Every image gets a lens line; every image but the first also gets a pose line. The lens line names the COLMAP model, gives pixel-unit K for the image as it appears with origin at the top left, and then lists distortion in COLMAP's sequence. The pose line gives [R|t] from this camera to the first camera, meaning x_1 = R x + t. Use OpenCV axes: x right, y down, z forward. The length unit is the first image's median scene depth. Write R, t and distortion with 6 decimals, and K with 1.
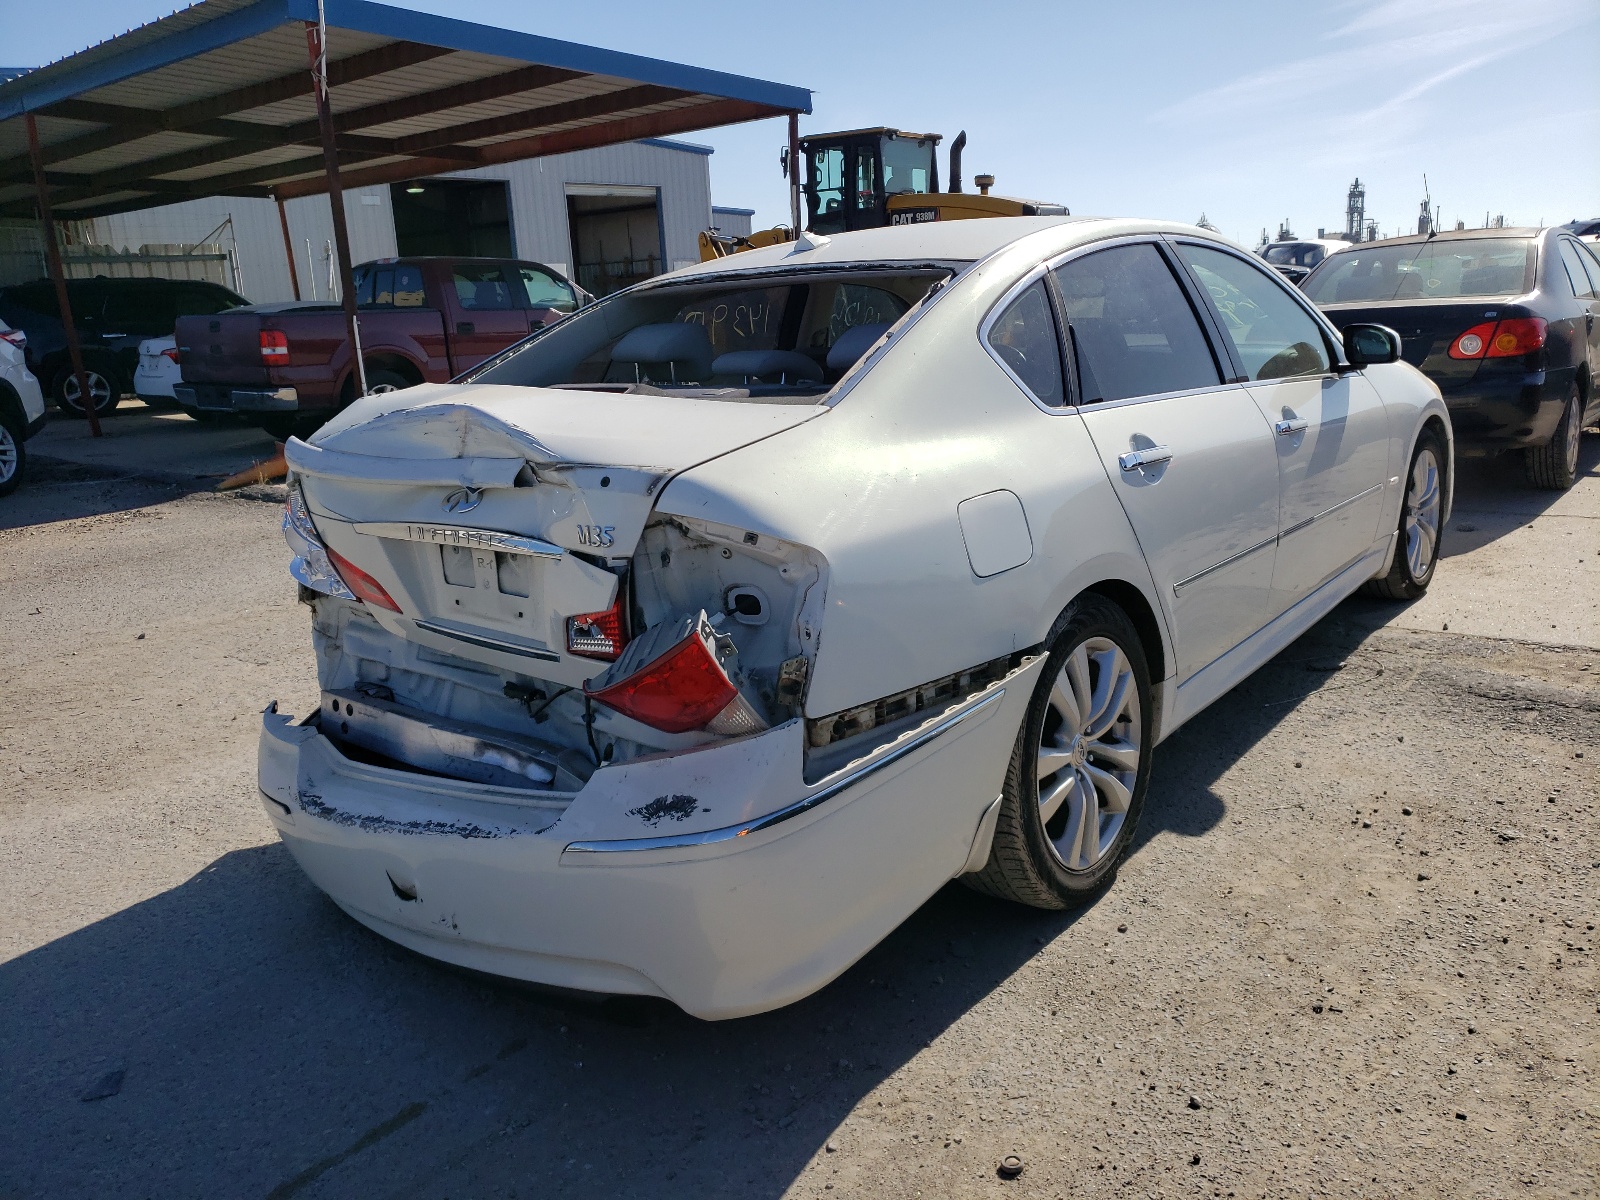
lens RADIAL K [[1187.7, 0, 797.4], [0, 1187.7, 591.4], [0, 0, 1]] dist [0.185206, -0.274656]
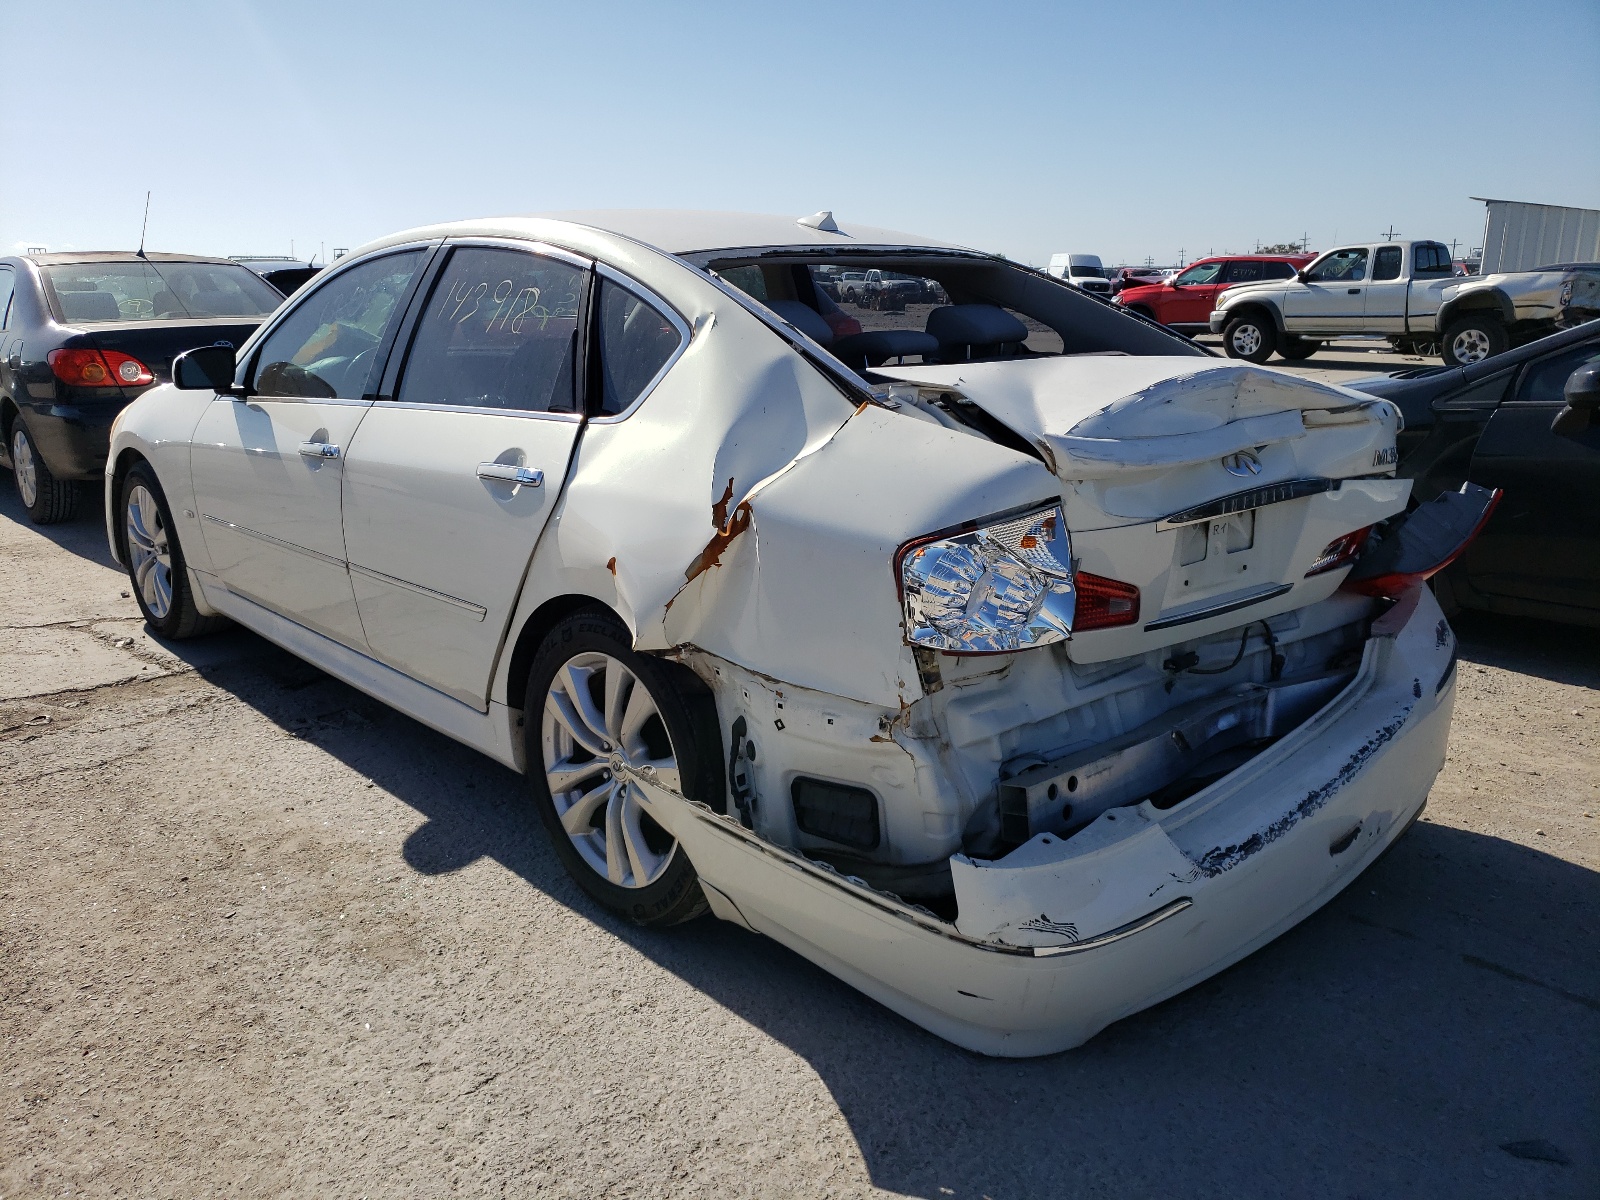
lens RADIAL K [[1187.7, 0, 797.4], [0, 1187.7, 591.4], [0, 0, 1]] dist [0.185206, -0.274656]
pose [[0.131450, -0.177921, 0.975226, -1.310312], [0.215449, 0.965375, 0.147083, -0.198397], [-0.967627, 0.190777, 0.165232, 1.203489]]
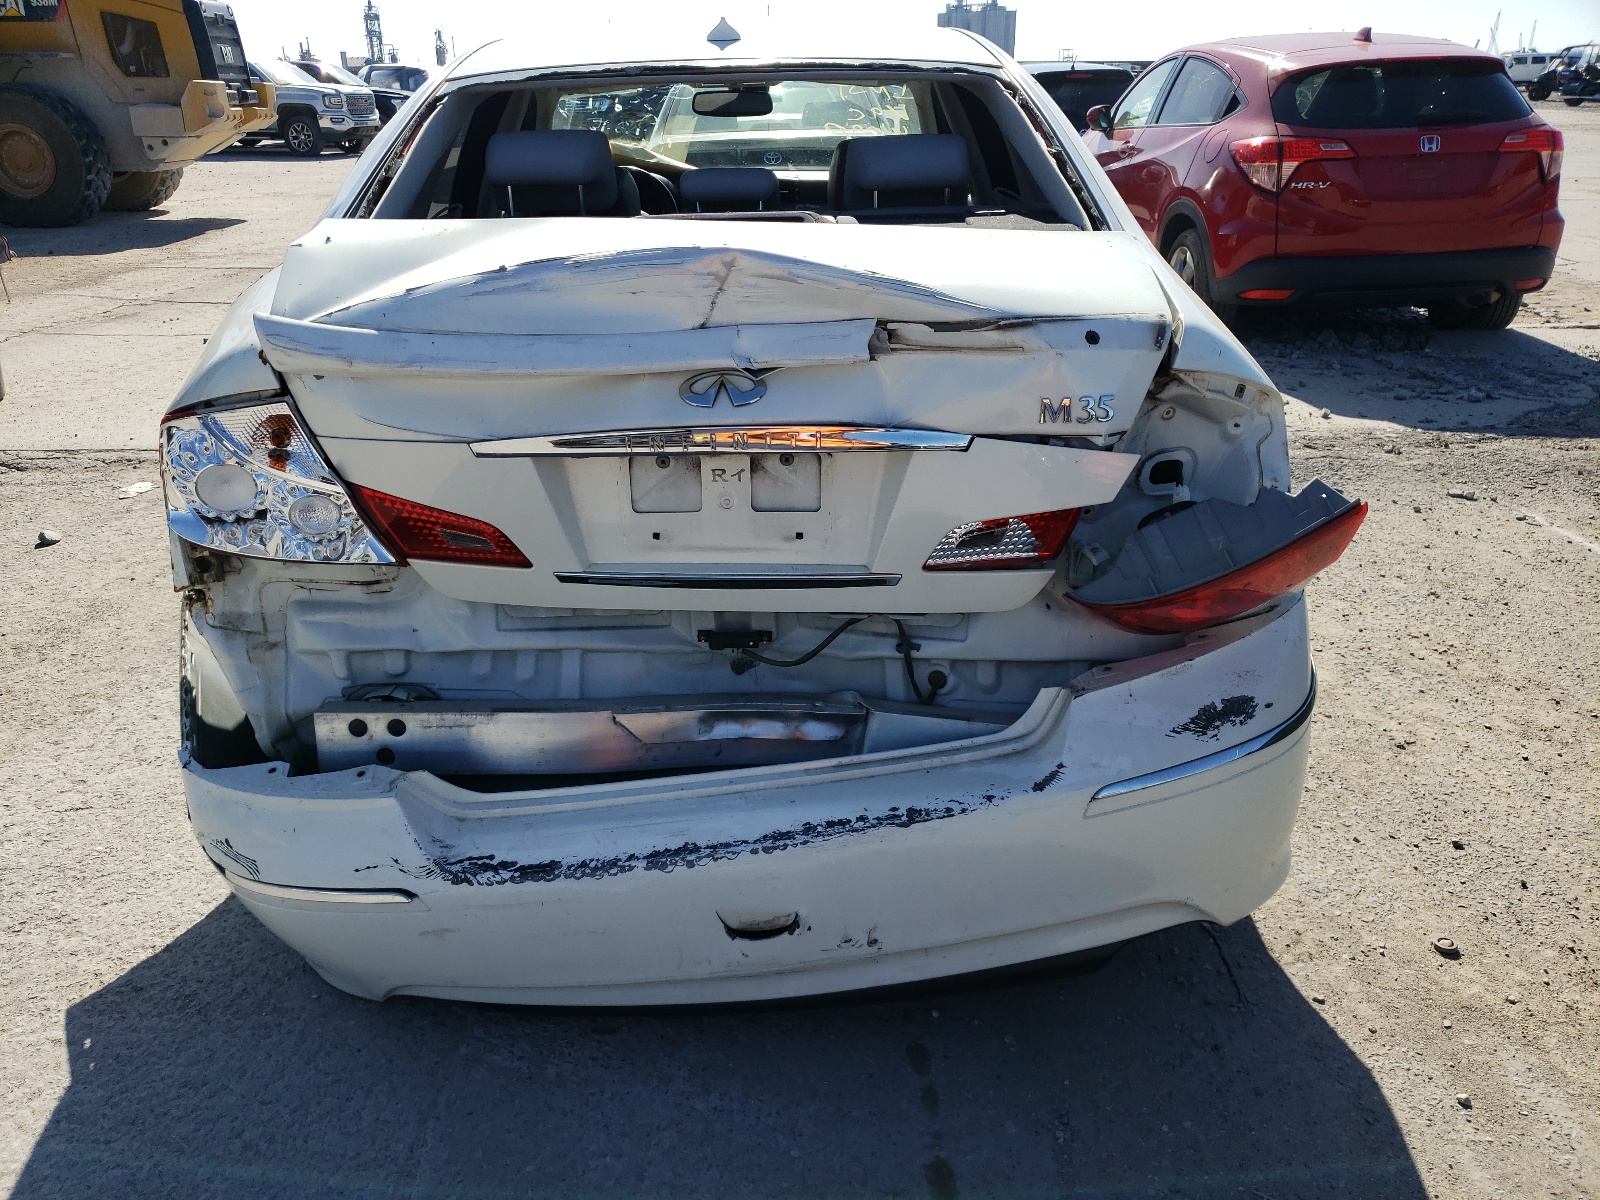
lens RADIAL K [[1187.7, 0, 797.4], [0, 1187.7, 591.4], [0, 0, 1]] dist [0.185206, -0.274656]
pose [[0.774687, -0.197993, 0.600549, -0.687840], [0.118741, 0.978371, 0.169383, -0.072595], [-0.621097, -0.059909, 0.781441, 0.416010]]
